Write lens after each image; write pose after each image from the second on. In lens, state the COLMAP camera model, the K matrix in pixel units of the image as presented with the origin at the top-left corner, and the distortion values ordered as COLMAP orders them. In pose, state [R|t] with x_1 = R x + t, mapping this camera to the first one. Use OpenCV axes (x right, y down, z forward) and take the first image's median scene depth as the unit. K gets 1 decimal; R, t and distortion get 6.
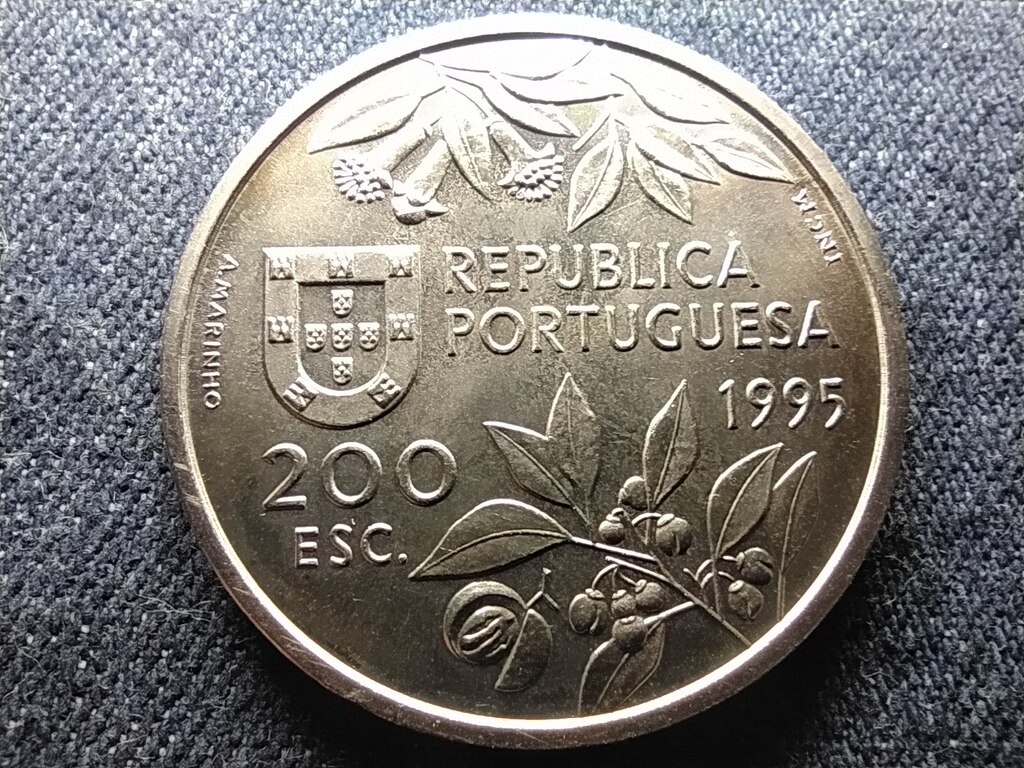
lens RADIAL K [[814.0, 0, 517.5], [0, 814.0, 369.2], [0, 0, 1]] dist [0.063425, -0.078339]
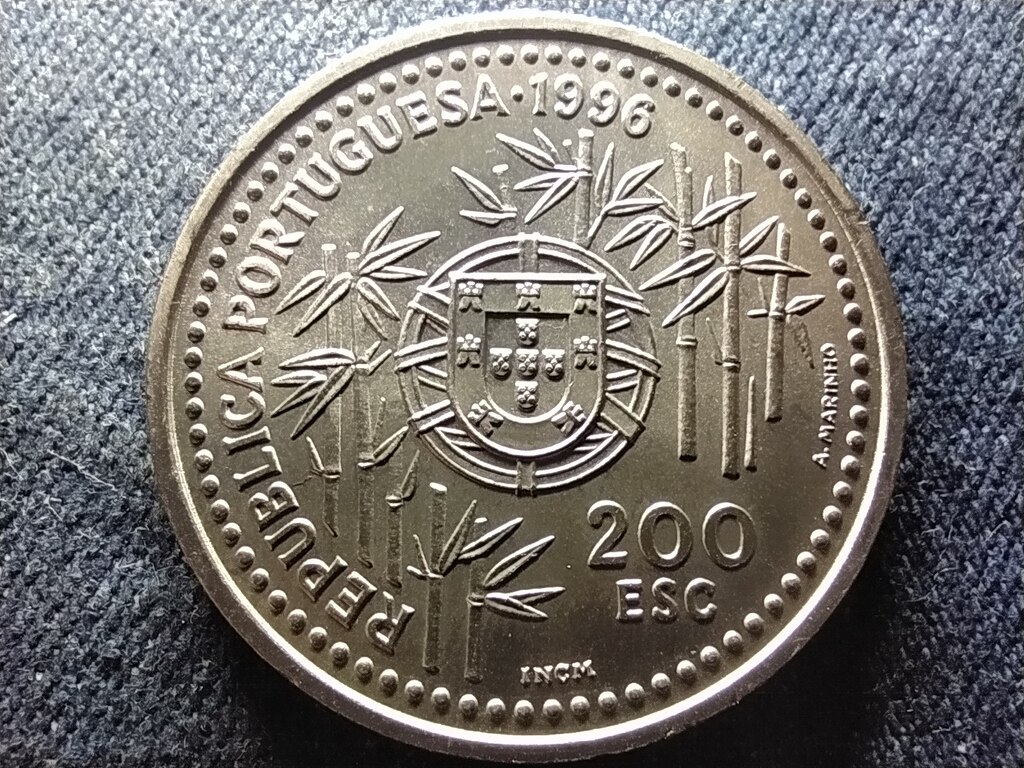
lens RADIAL K [[820.4, 0, 514.6], [0, 820.4, 380.5], [0, 0, 1]] dist [0.062090, -0.084137]
pose [[0.996632, -0.081037, -0.012559, 0.229806], [0.081118, 0.996686, 0.006059, 0.254499], [0.012026, -0.007057, 0.999903, -0.028497]]
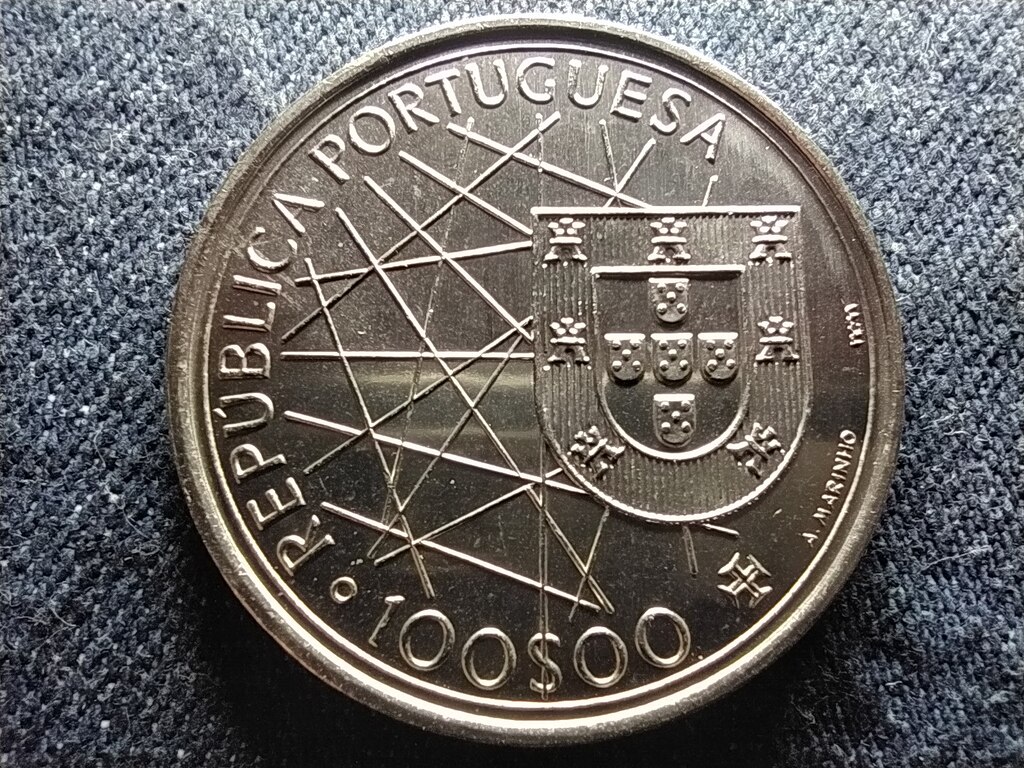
lens RADIAL K [[820.4, 0, 506.9], [0, 820.4, 380.5], [0, 0, 1]] dist [0.062090, -0.084137]
pose [[0.999032, 0.041655, -0.014167, -0.168493], [-0.041436, 0.999022, 0.015457, 0.344622], [0.014797, -0.014855, 0.999780, -0.022488]]
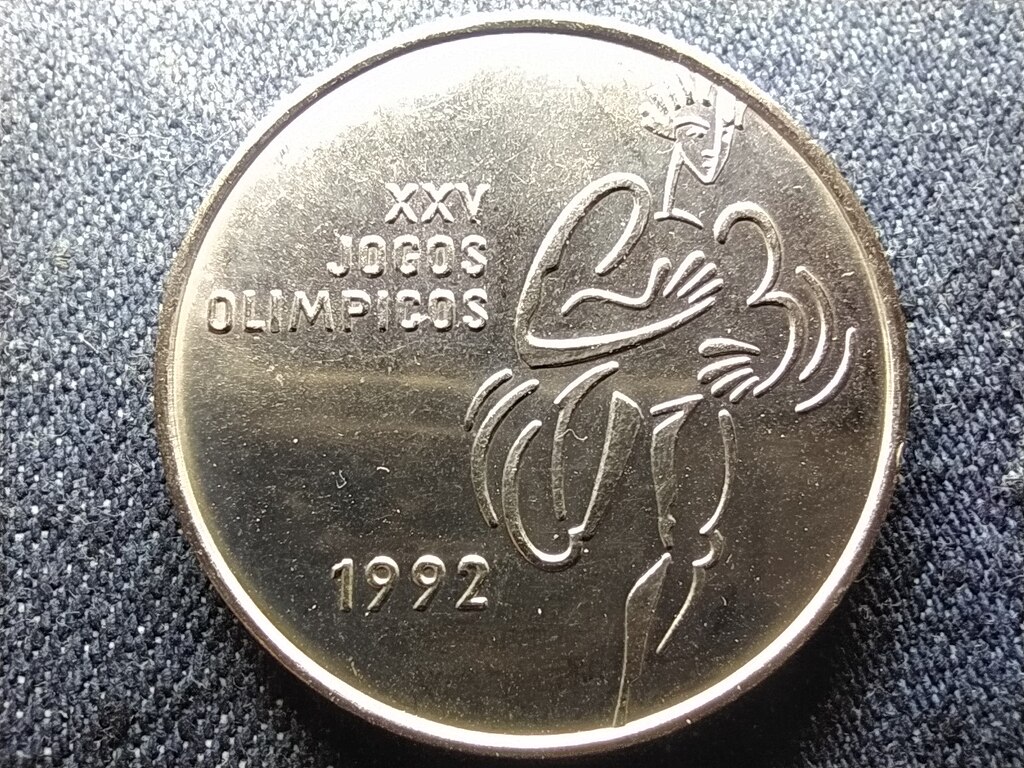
lens RADIAL K [[820.4, 0, 513.4], [0, 820.4, 416.8], [0, 0, 1]] dist [0.062090, -0.084137]
pose [[0.991923, -0.126685, 0.006310, 0.055443], [0.126487, 0.991643, 0.025396, 0.719172], [-0.009475, -0.024392, 0.999658, -0.122785]]
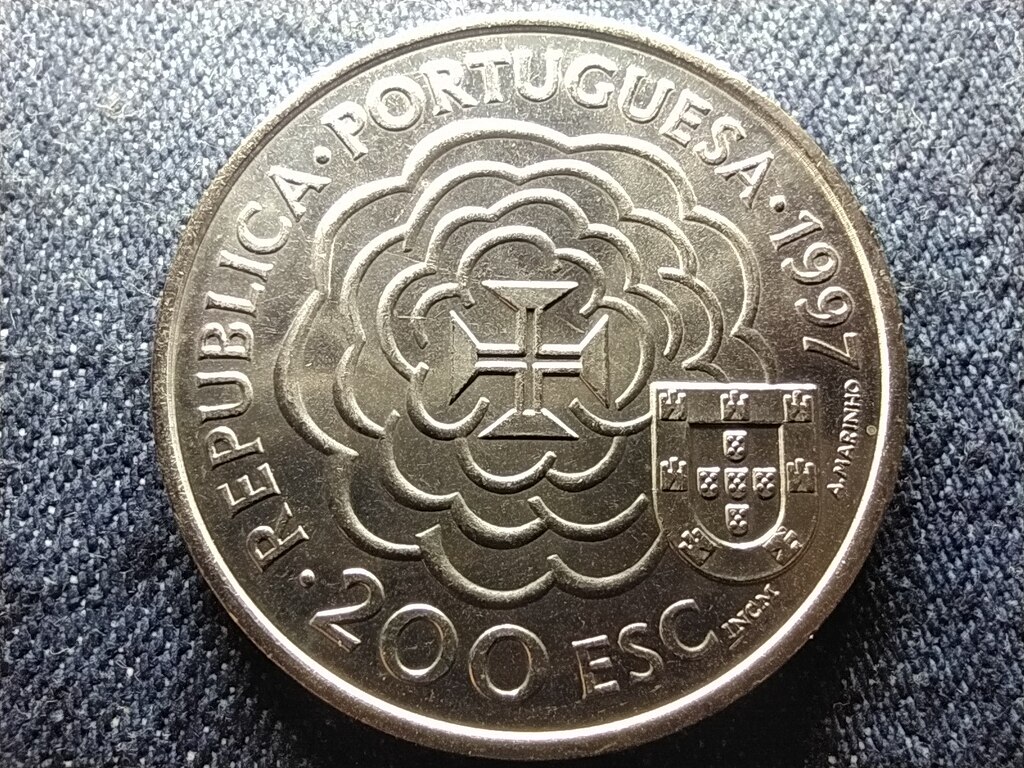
lens RADIAL K [[836.8, 0, 509.0], [0, 836.8, 420.2], [0, 0, 1]] dist [0.068698, -0.094766]
pose [[0.996866, -0.079006, -0.004048, 0.008168], [0.079049, 0.996800, 0.011860, 0.900468], [0.003098, -0.012142, 0.999921, -0.163101]]
